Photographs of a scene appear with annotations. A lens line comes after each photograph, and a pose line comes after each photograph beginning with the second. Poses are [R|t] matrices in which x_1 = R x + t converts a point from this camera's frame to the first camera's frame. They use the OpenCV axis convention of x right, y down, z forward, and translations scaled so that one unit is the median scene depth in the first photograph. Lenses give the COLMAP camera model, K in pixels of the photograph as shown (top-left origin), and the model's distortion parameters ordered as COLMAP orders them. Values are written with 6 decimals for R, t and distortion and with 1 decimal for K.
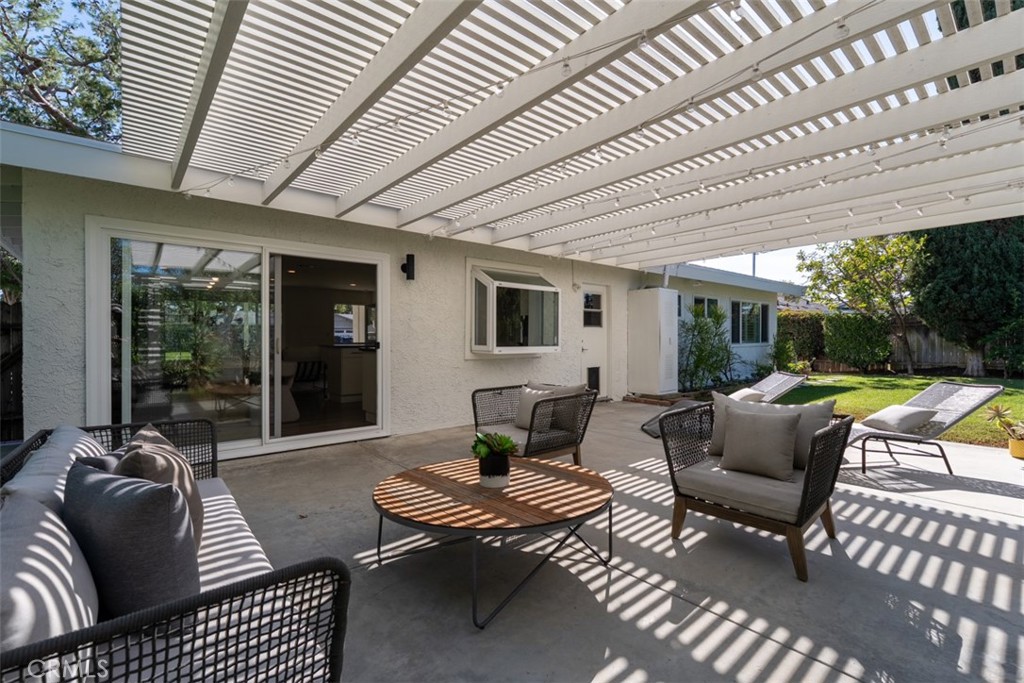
lens RADIAL K [[444.9, 0, 512.0], [0, 444.9, 341.5], [0, 0, 1]] dist [0.001563, 0.000345]
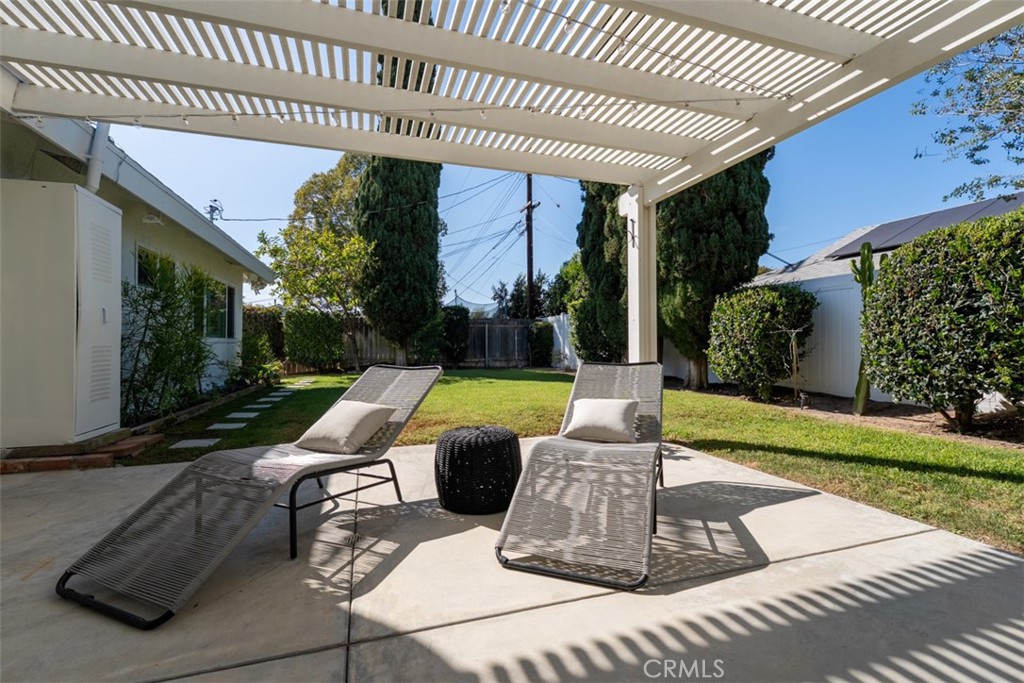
lens RADIAL K [[447.6, 0, 496.5], [0, 447.6, 341.4], [0, 0, 1]] dist [0.001119, 0.000207]
pose [[0.407890, 0.008296, 0.912993, 0.071271], [0.009871, 0.999860, -0.013496, 0.023246], [-0.912978, 0.014517, 0.407751, 0.308680]]
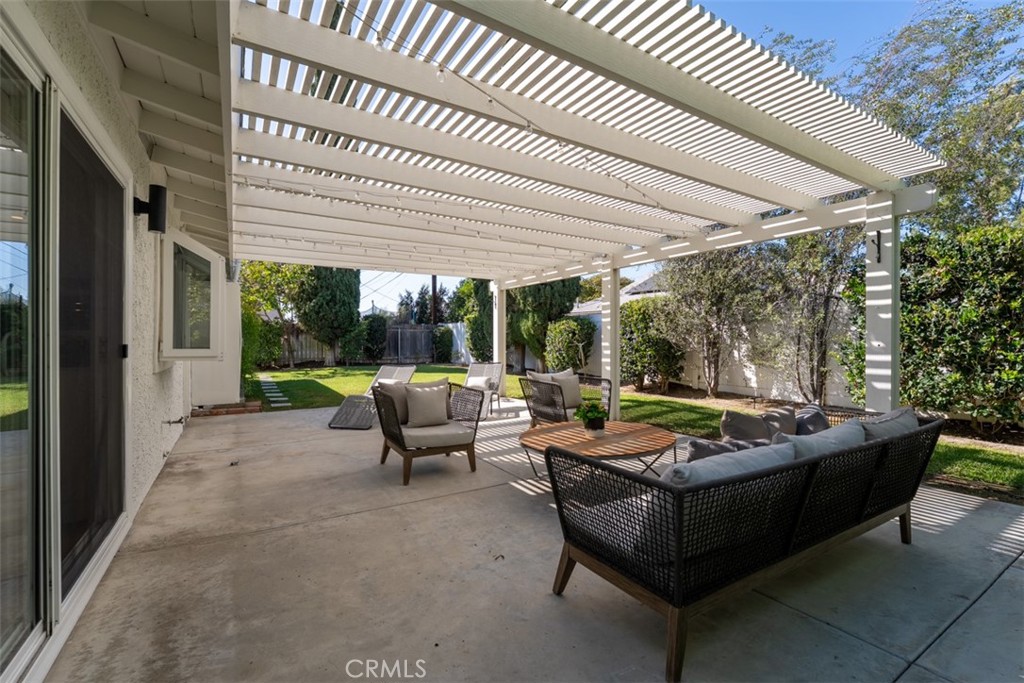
lens RADIAL K [[444.9, 0, 512.0], [0, 444.9, 341.5], [0, 0, 1]] dist [0.001563, 0.000345]
pose [[0.151494, -0.002106, 0.988456, -0.312041], [0.006988, 0.999975, 0.001060, 0.000014], [-0.988434, 0.006747, 0.151505, 0.209602]]
